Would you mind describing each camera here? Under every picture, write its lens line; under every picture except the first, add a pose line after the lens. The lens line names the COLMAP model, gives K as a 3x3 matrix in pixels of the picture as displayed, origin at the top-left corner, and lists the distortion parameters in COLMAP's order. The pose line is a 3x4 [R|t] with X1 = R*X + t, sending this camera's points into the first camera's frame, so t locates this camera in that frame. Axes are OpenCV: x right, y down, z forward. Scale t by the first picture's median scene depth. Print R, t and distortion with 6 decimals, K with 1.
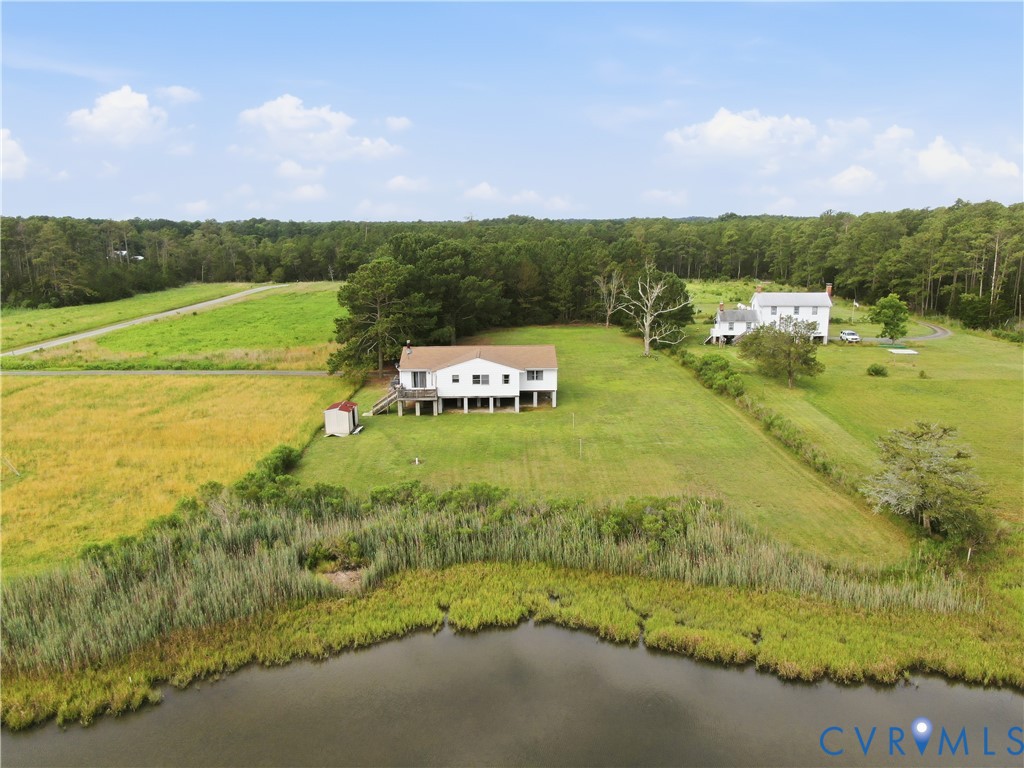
lens RADIAL K [[738.4, 0, 516.2], [0, 738.4, 383.9], [0, 0, 1]] dist [-0.023678, 0.007728]
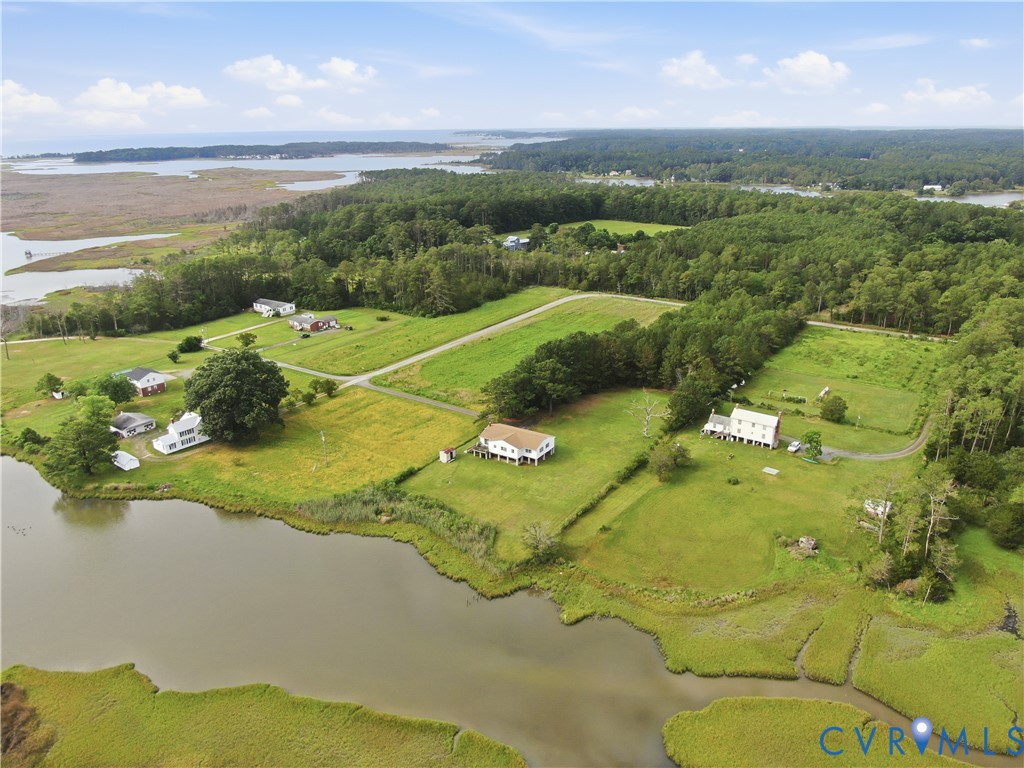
lens RADIAL K [[738.4, 0, 516.4], [0, 738.4, 385.4], [0, 0, 1]] dist [-0.023678, 0.007728]
pose [[0.830914, 0.181982, -0.525798, 1.185083], [-0.110705, 0.980179, 0.164300, -0.595033], [0.545276, -0.078311, 0.834591, -0.935720]]
